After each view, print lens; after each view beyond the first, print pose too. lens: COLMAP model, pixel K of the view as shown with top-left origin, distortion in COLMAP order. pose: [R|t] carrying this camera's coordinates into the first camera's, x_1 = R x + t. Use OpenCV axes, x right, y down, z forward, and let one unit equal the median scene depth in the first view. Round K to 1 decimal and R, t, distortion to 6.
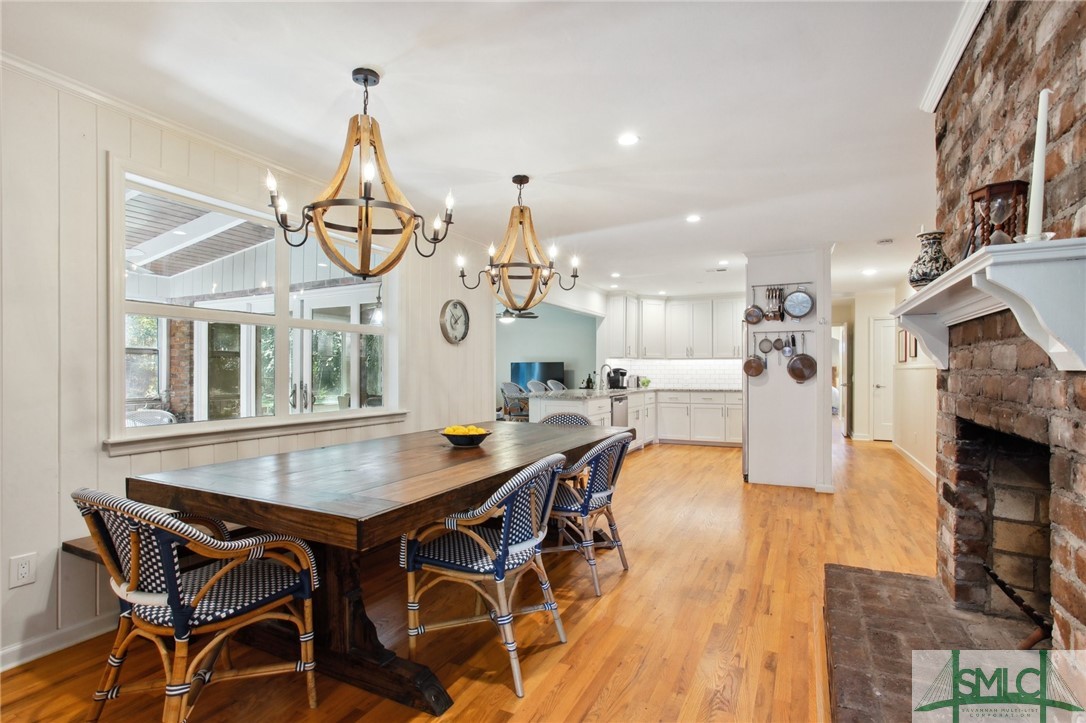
lens RADIAL K [[536.3, 0, 532.7], [0, 536.3, 372.6], [0, 0, 1]] dist [-0.055726, 0.031457]
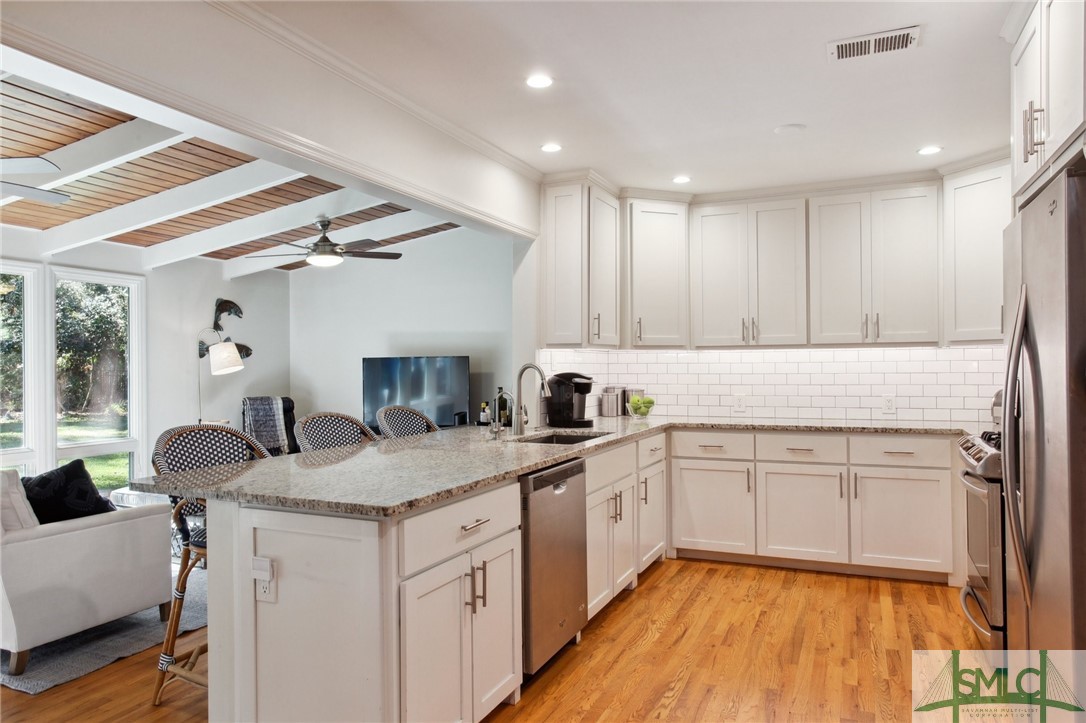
lens RADIAL K [[723.1, 0, 543.0], [0, 723.1, 361.5], [0, 0, 1]] dist [0.000653, 0.000387]
pose [[0.998043, -0.007720, 0.062051, 0.106329], [0.008229, 0.999934, -0.007960, -0.012171], [-0.061985, 0.008455, 0.998041, 0.474467]]
